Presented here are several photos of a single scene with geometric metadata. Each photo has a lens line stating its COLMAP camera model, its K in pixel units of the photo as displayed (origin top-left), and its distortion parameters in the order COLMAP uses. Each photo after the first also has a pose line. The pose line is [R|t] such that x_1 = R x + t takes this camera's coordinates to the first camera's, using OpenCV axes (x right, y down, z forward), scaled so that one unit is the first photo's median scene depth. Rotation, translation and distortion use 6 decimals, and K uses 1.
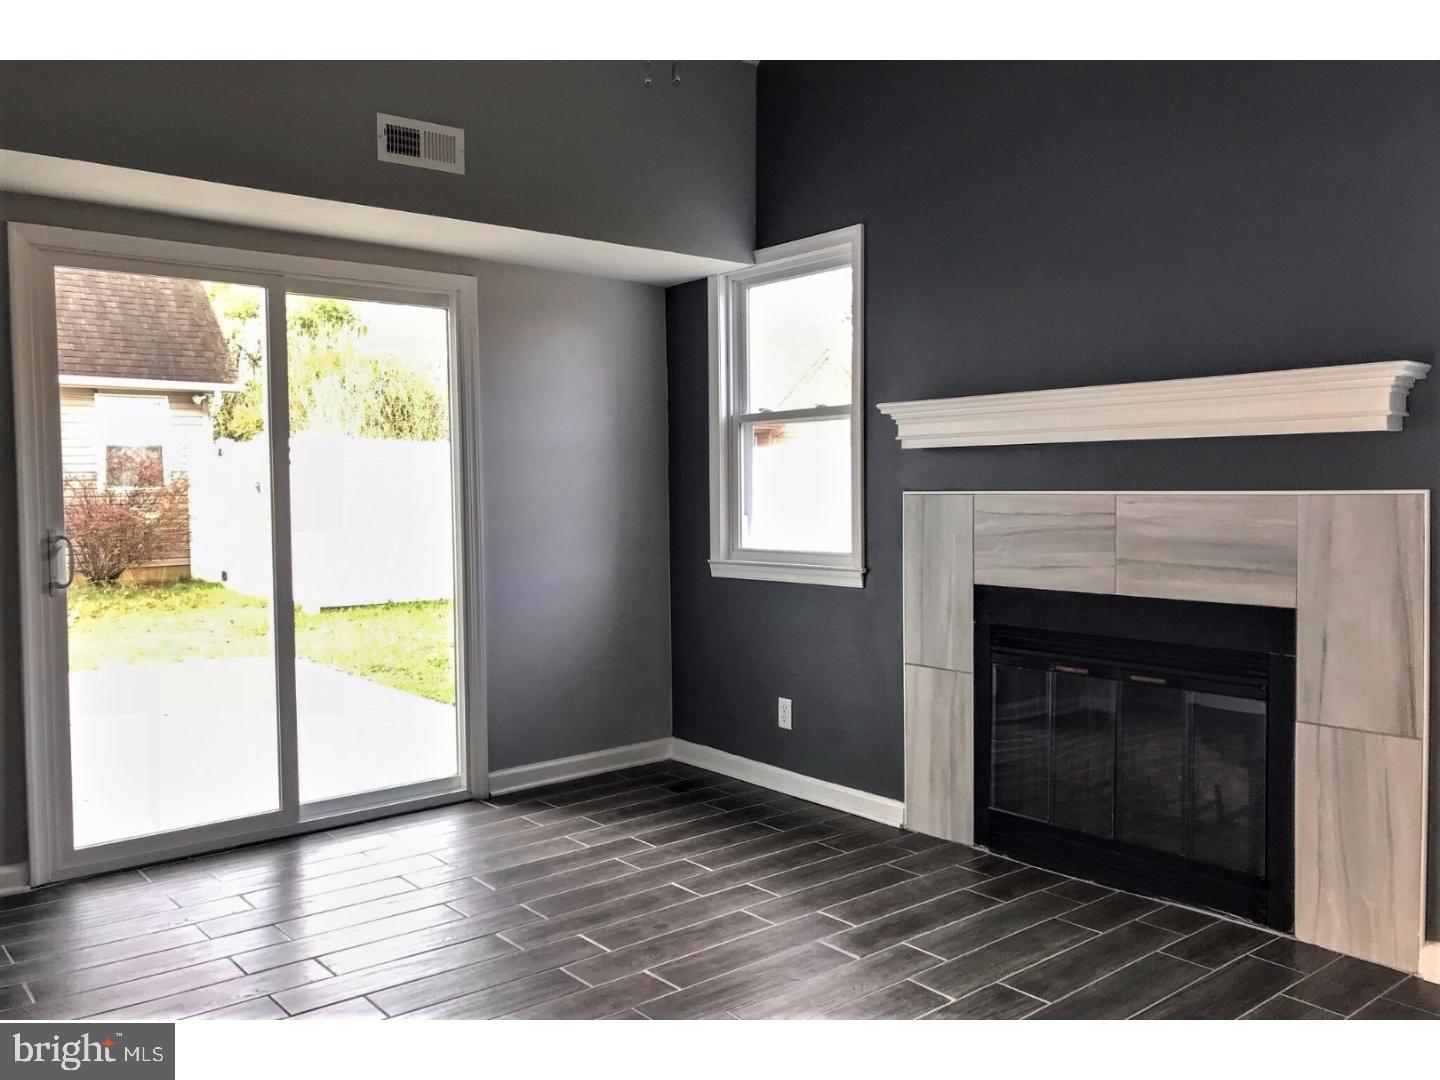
lens RADIAL K [[1156.5, 0, 723.1], [0, 1156.5, 527.0], [0, 0, 1]] dist [0.029208, -0.004003]
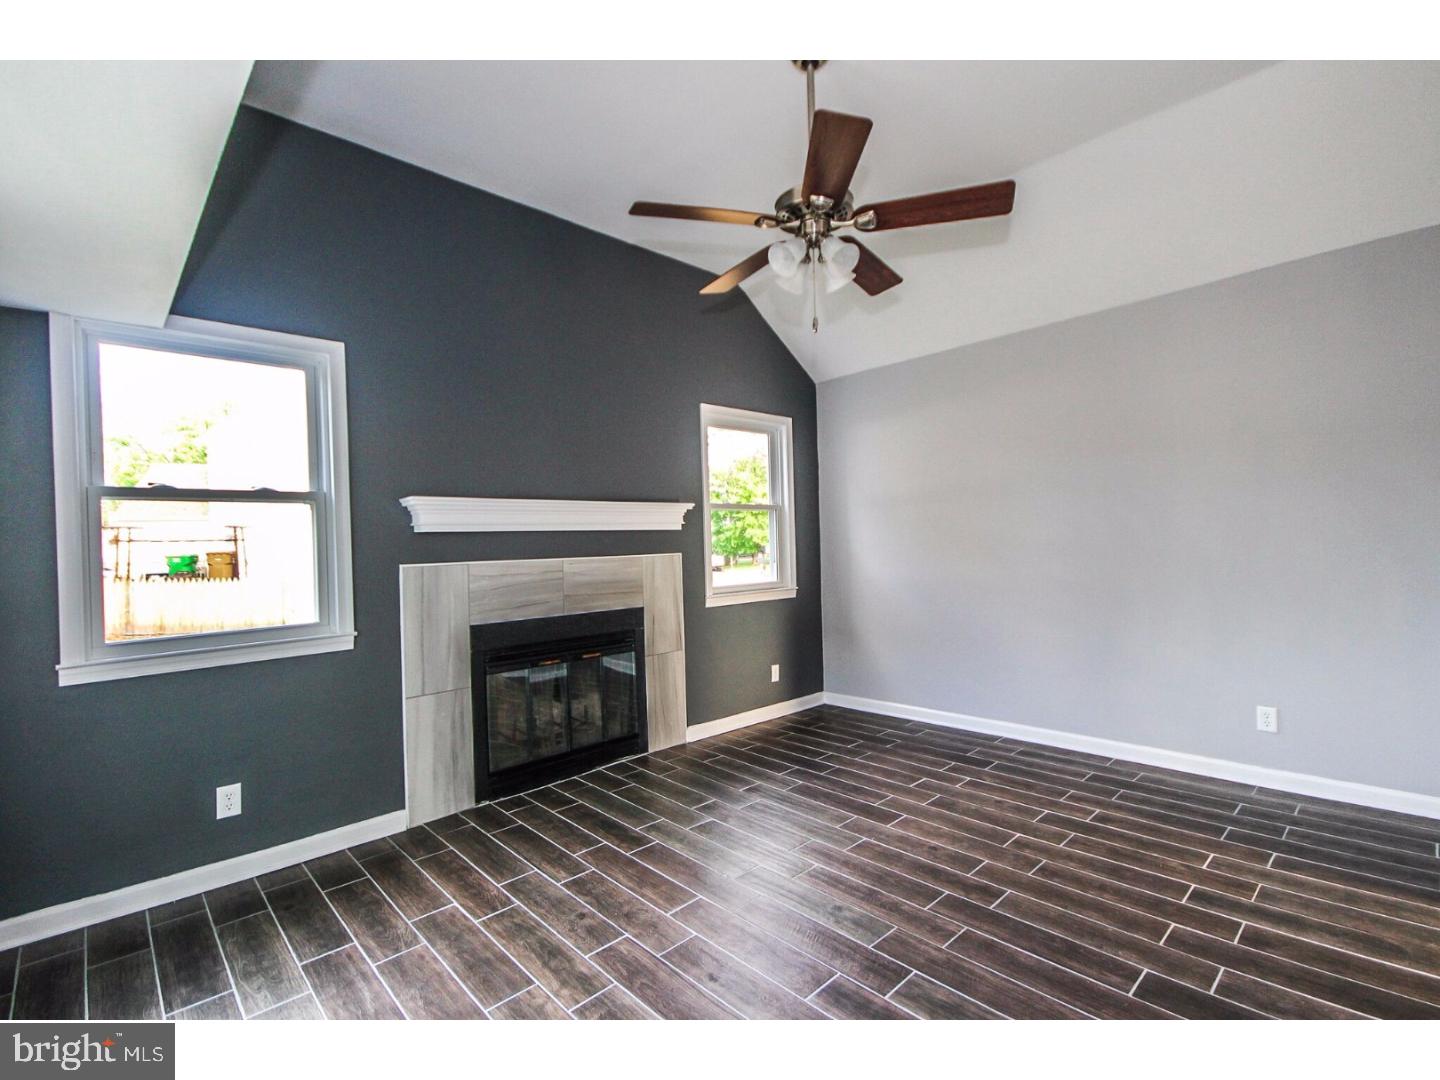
lens RADIAL K [[663.0, 0, 728.4], [0, 663.0, 549.1], [0, 0, 1]] dist [0.017413, 0.000604]
pose [[-0.065733, -0.002873, 0.997833, -0.647284], [0.064456, 0.997895, 0.007119, -0.032527], [-0.995753, 0.064784, -0.065410, 0.730558]]
